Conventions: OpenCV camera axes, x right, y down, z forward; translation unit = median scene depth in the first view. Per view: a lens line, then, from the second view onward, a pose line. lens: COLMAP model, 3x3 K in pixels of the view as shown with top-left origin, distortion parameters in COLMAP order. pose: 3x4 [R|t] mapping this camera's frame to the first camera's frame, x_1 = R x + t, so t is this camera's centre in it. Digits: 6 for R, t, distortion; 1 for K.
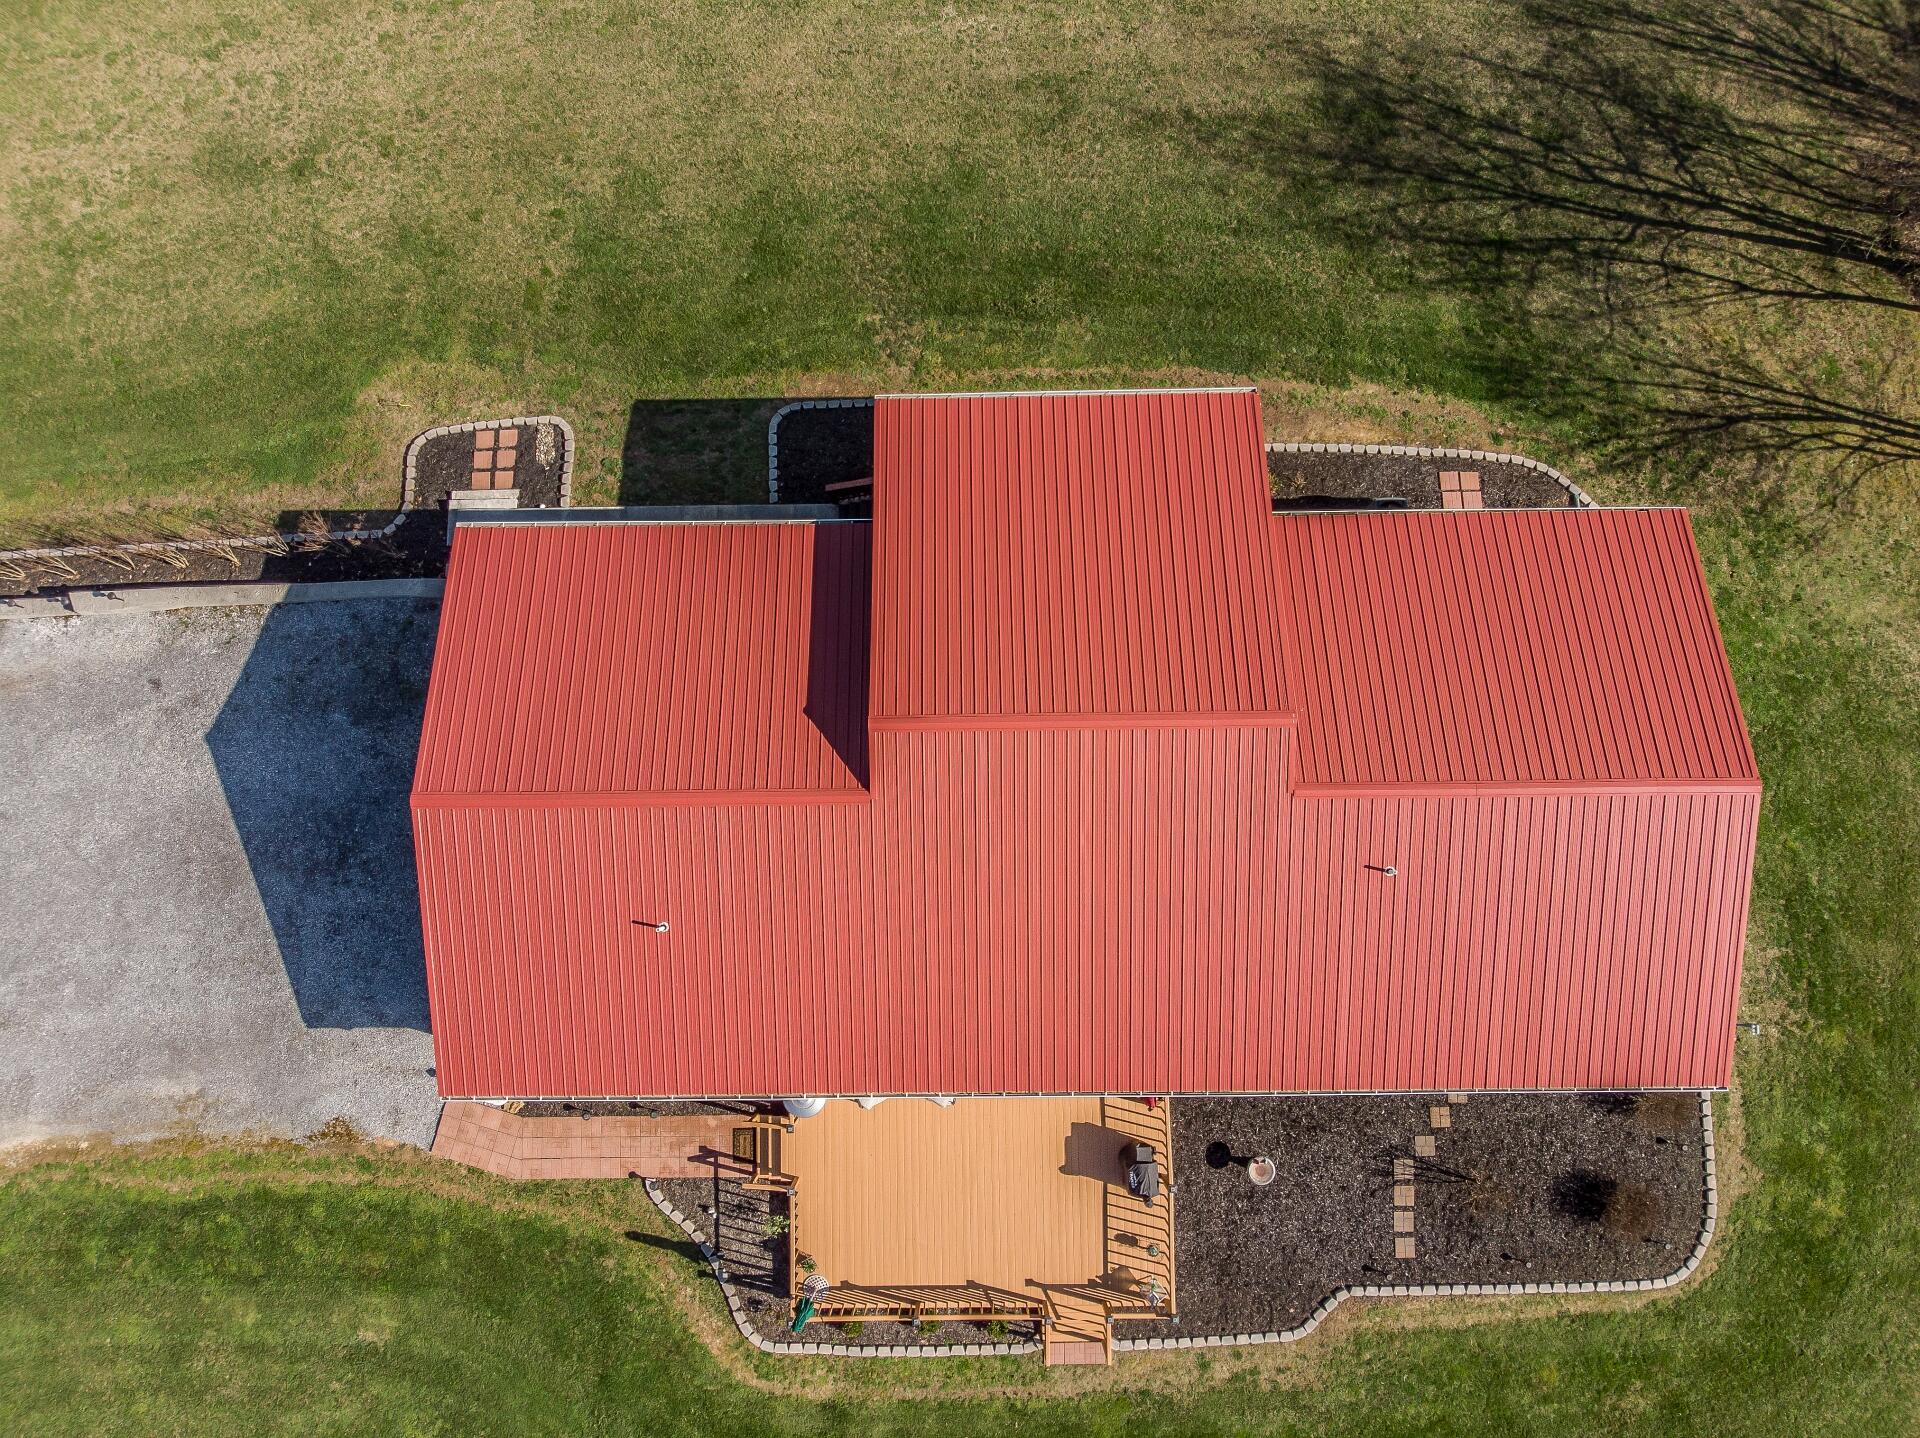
lens RADIAL K [[1434.4, 0, 947.0], [0, 1434.4, 721.3], [0, 0, 1]] dist [0.017826, -0.016536]
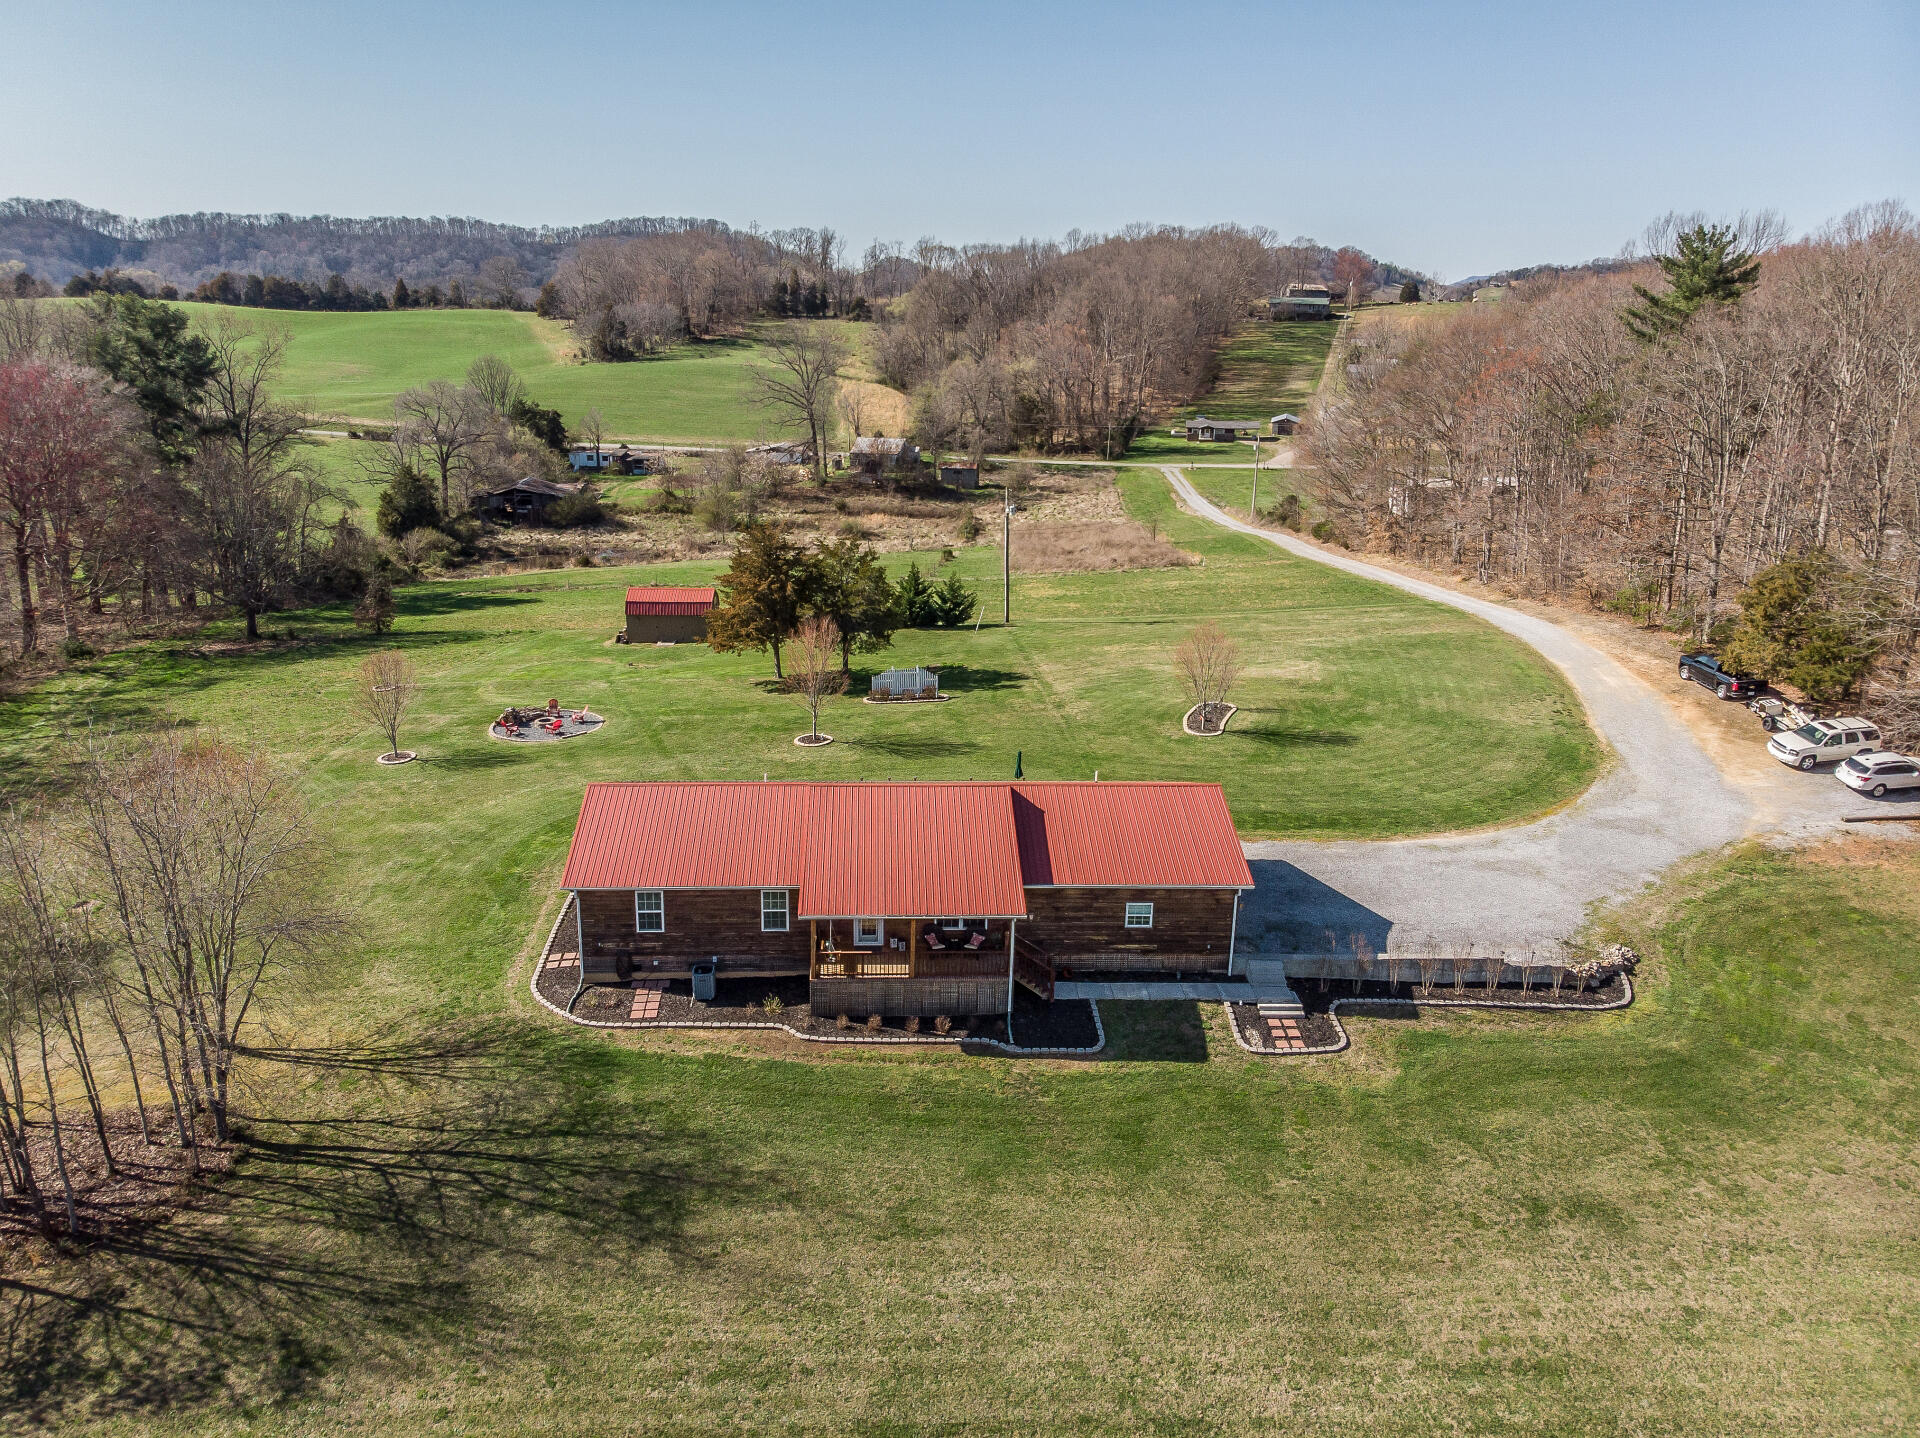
lens RADIAL K [[1434.4, 0, 978.0], [0, 1434.4, 689.3], [0, 0, 1]] dist [0.017826, -0.016536]
pose [[-0.998272, 0.013048, -0.057300, 0.084314], [-0.058625, -0.153417, 0.986421, -1.559134], [0.004080, 0.988075, 0.153917, 0.409052]]
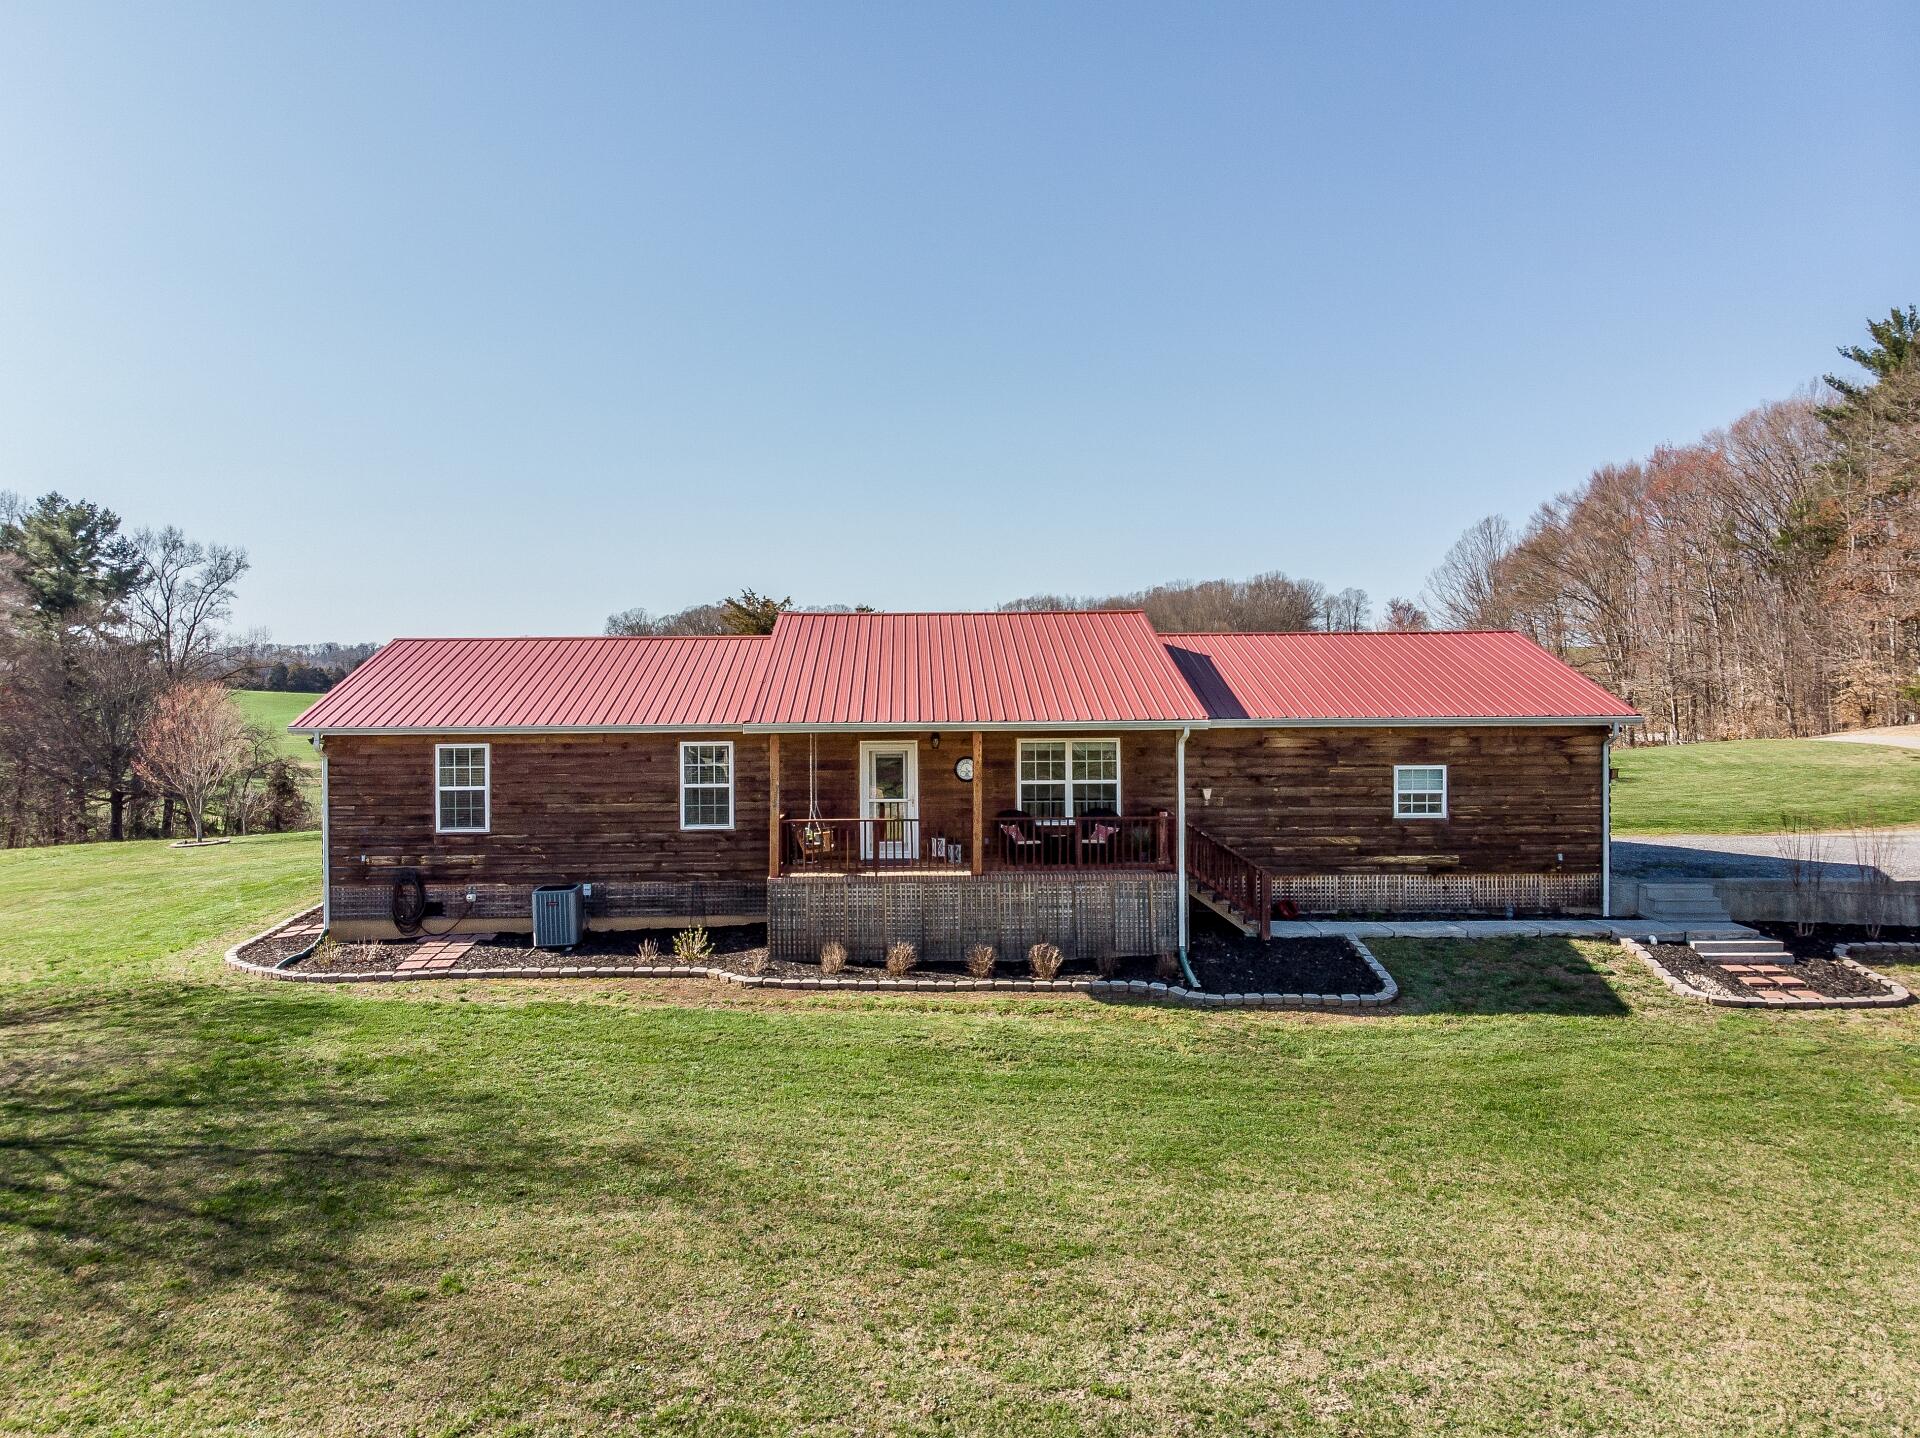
lens RADIAL K [[1482.0, 0, 969.0], [0, 1482.0, 737.9], [0, 0, 1]] dist [-0.009219, 0.009678]
pose [[-0.999173, 0.029395, -0.028095, 0.094345], [-0.024895, 0.104087, 0.994257, -0.893762], [0.032150, 0.994134, -0.103269, 0.928475]]
